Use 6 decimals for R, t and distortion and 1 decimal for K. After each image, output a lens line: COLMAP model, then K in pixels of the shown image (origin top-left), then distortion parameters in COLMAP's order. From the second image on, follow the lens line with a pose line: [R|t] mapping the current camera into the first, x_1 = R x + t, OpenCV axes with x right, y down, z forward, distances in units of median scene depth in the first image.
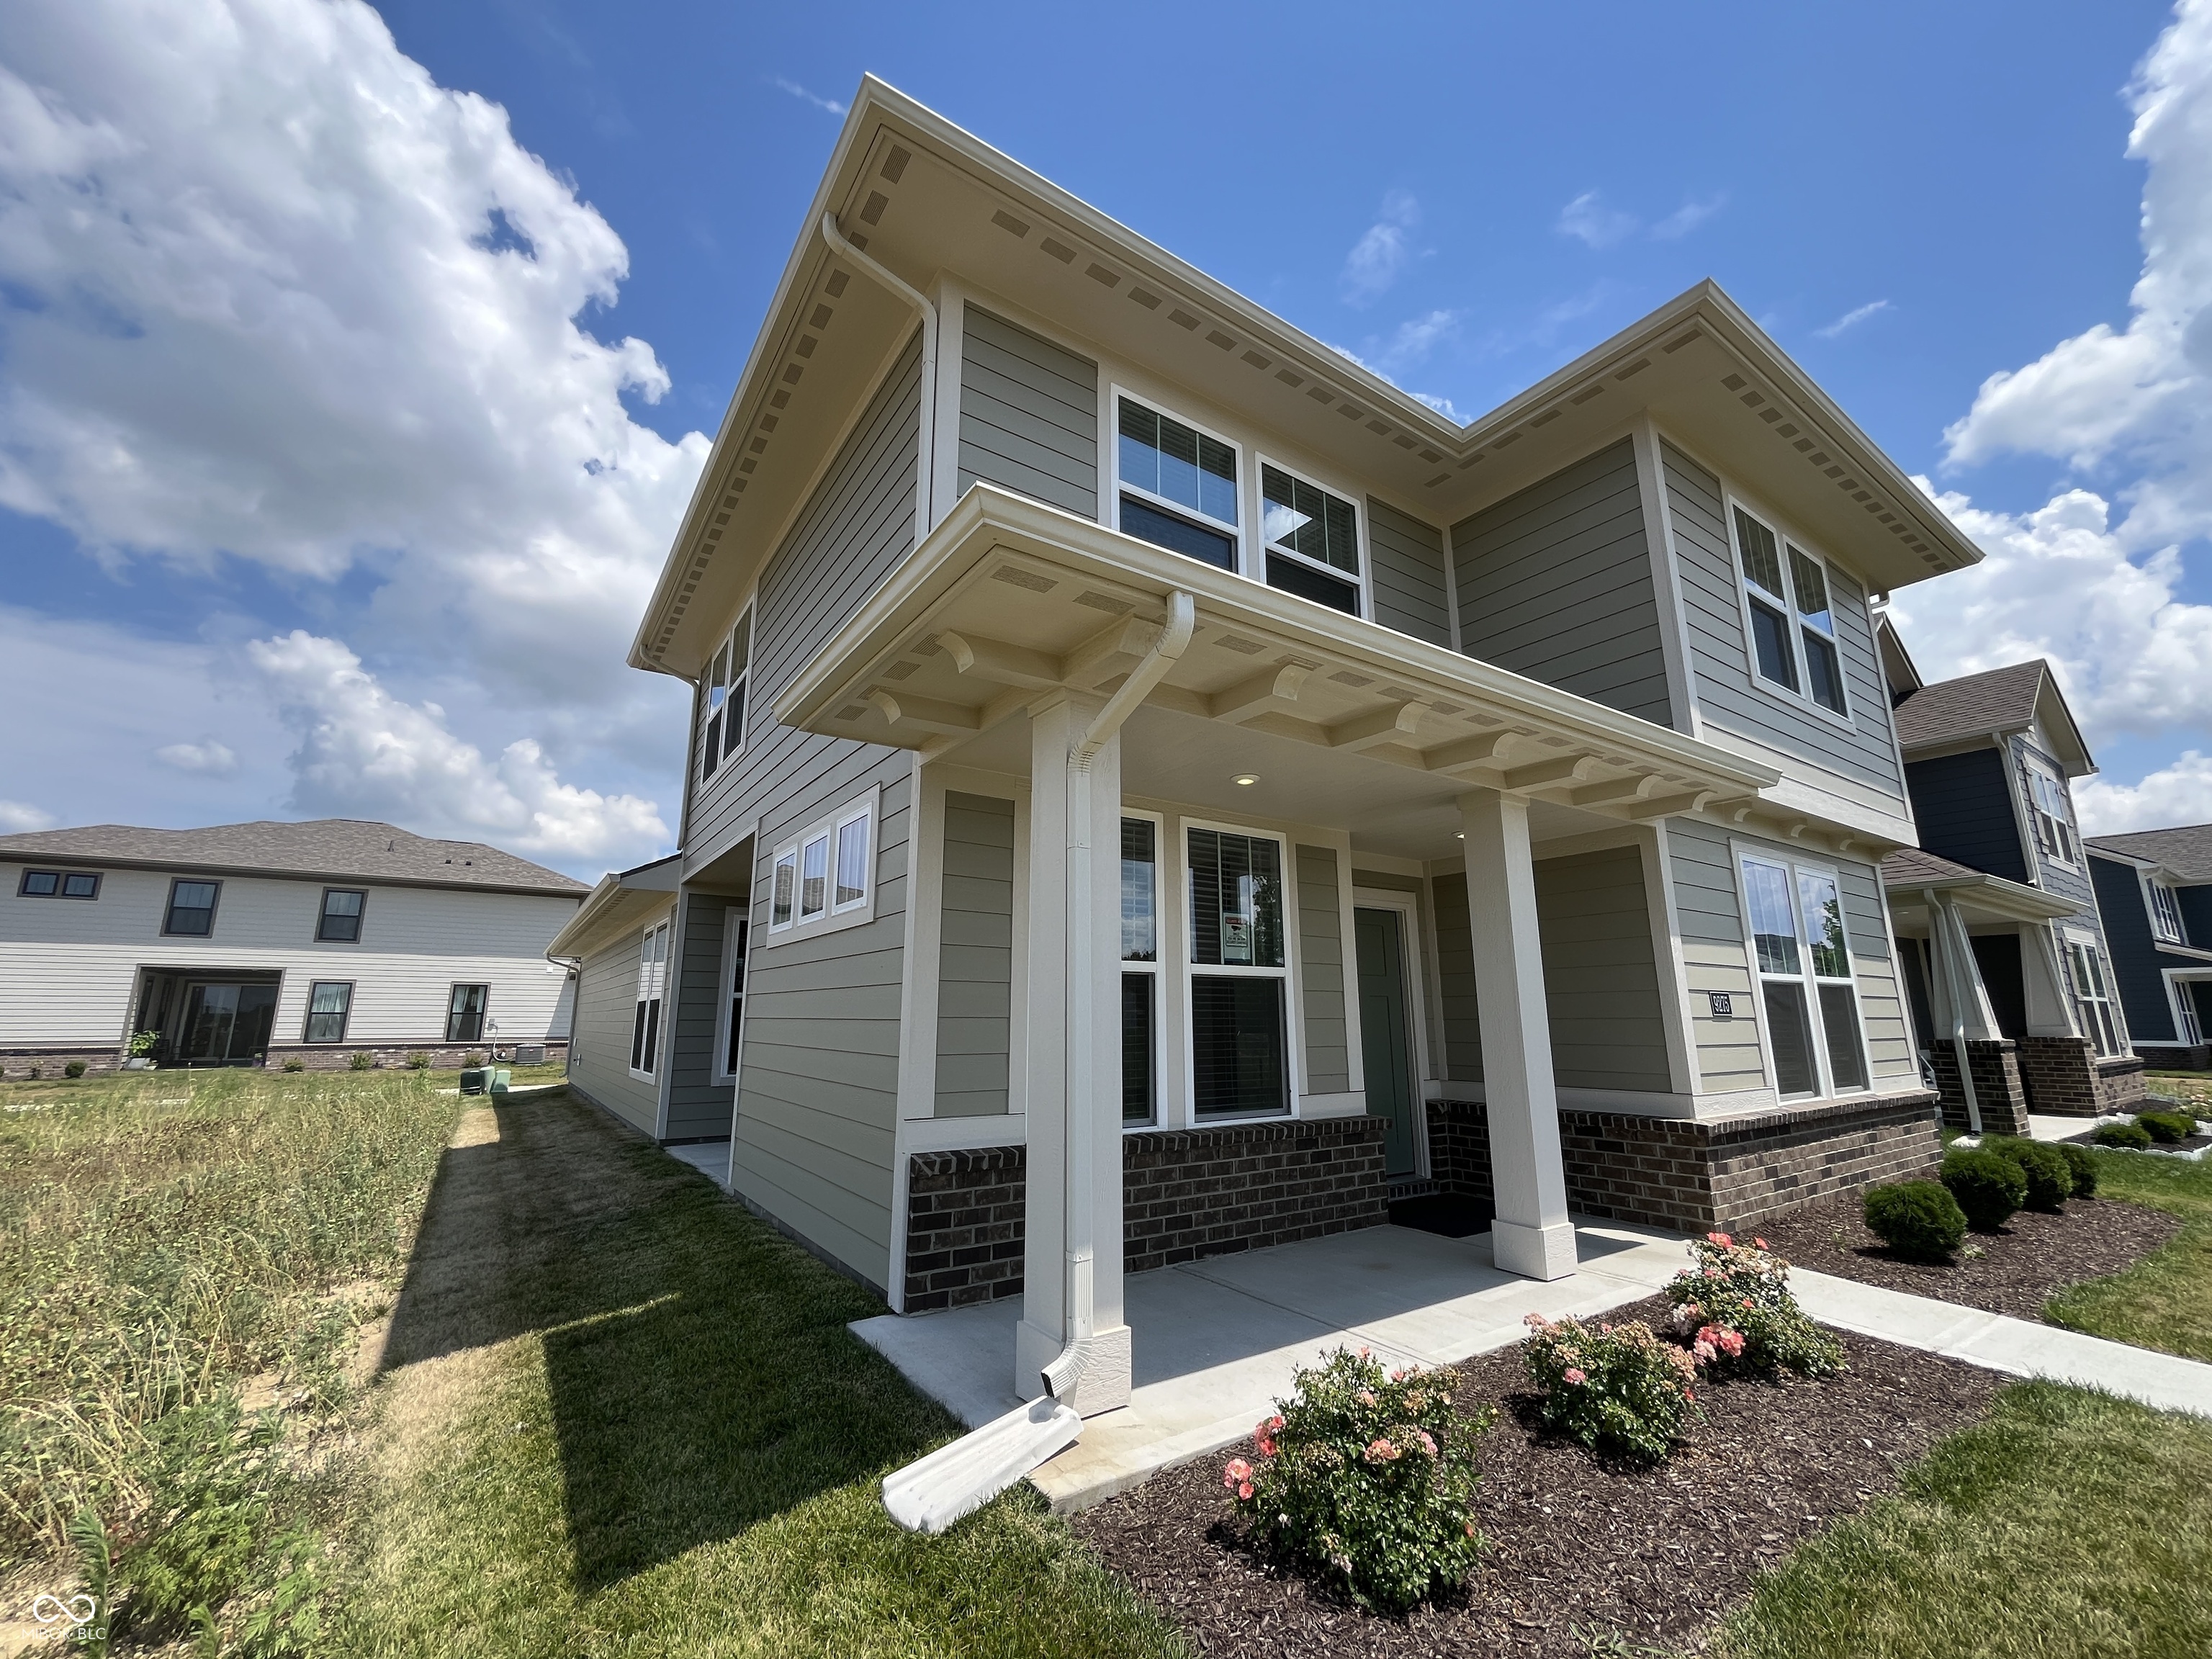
lens RADIAL K [[893.3, 0, 1092.7], [0, 893.3, 825.2], [0, 0, 1]] dist [-0.017061, -0.000215]
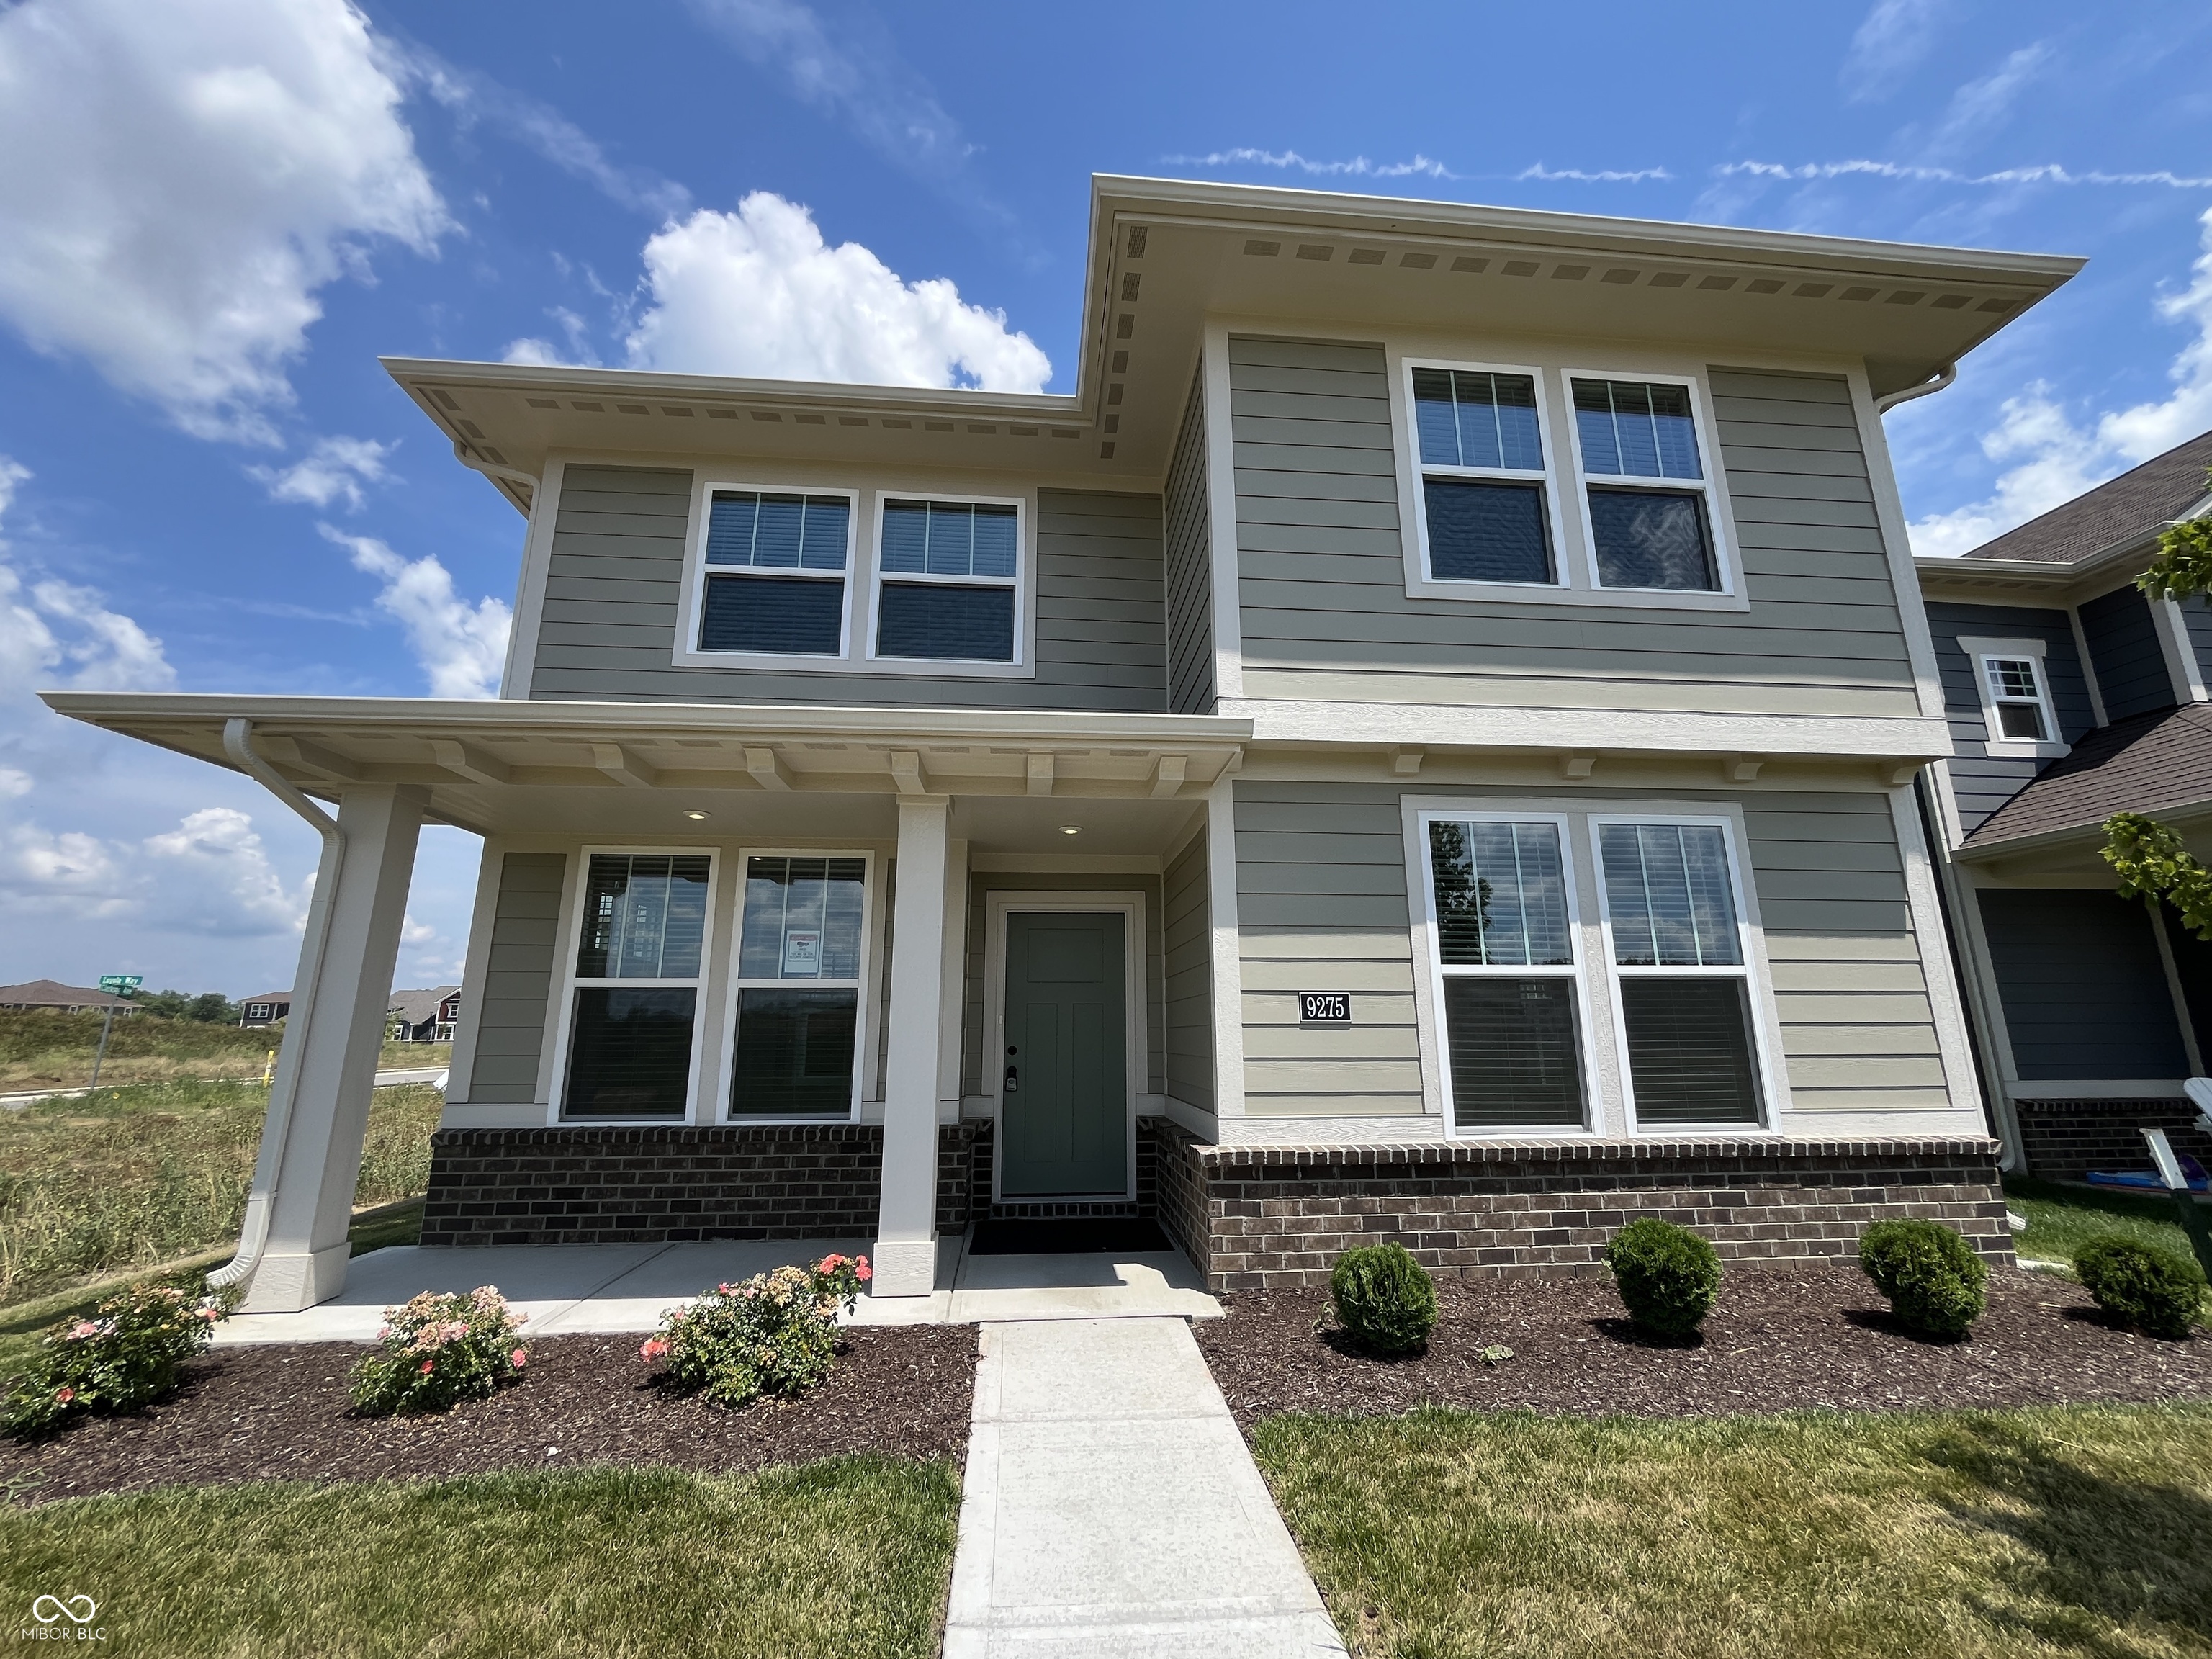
lens RADIAL K [[893.3, 0, 1104.2], [0, 893.3, 831.5], [0, 0, 1]] dist [-0.017061, -0.000215]
pose [[0.882138, -0.108519, -0.458318, 1.067737], [0.105446, 0.993898, -0.032378, 0.056495], [0.459035, -0.019766, 0.888198, 0.225019]]
